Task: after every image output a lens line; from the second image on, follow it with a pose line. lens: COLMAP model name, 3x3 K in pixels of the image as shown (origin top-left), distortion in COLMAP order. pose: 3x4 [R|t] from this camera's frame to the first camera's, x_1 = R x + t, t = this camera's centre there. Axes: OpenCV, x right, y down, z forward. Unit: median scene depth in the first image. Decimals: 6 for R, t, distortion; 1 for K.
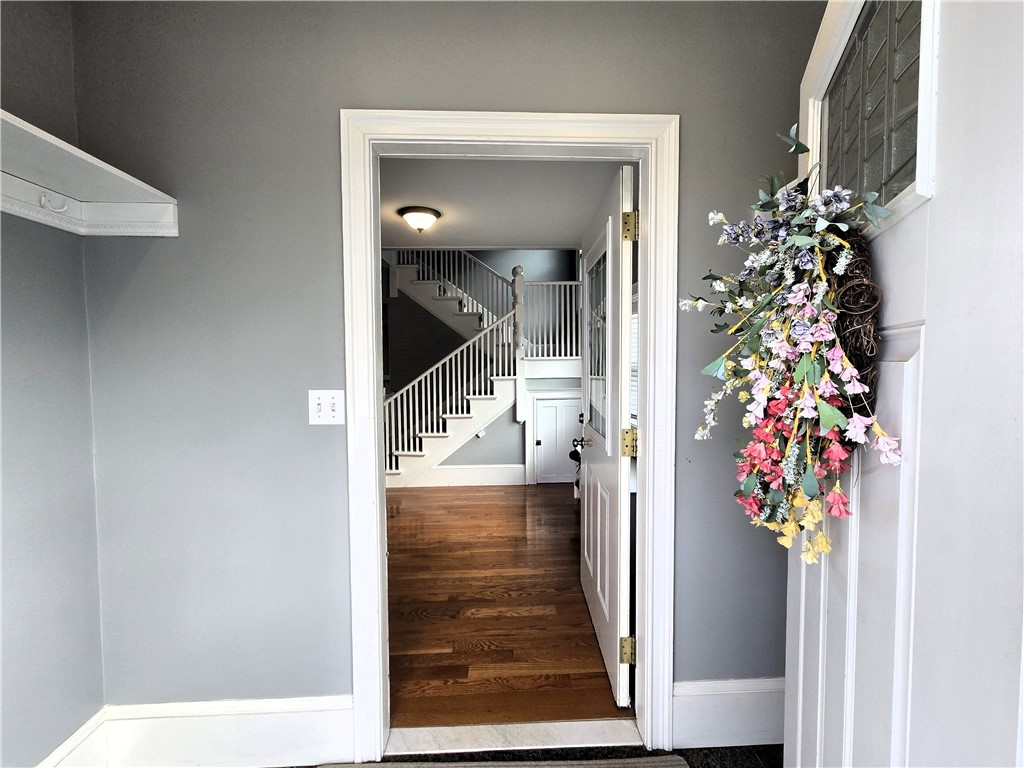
lens RADIAL K [[421.6, 0, 515.6], [0, 421.6, 389.2], [0, 0, 1]] dist [0.003505, 0.001149]
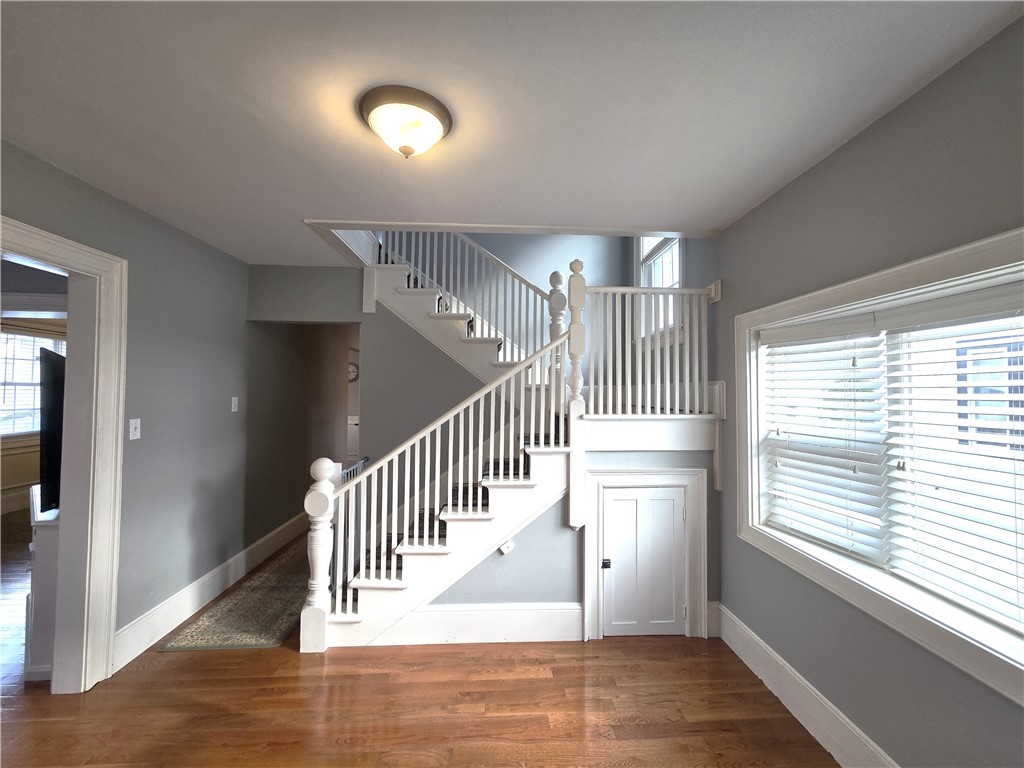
lens RADIAL K [[421.6, 0, 514.4], [0, 421.6, 376.0], [0, 0, 1]] dist [0.003505, 0.001149]
pose [[0.999830, 0.012736, 0.013348, -0.082278], [-0.011314, 0.994756, -0.101651, -0.067181], [-0.014572, 0.101483, 0.994731, 0.411259]]
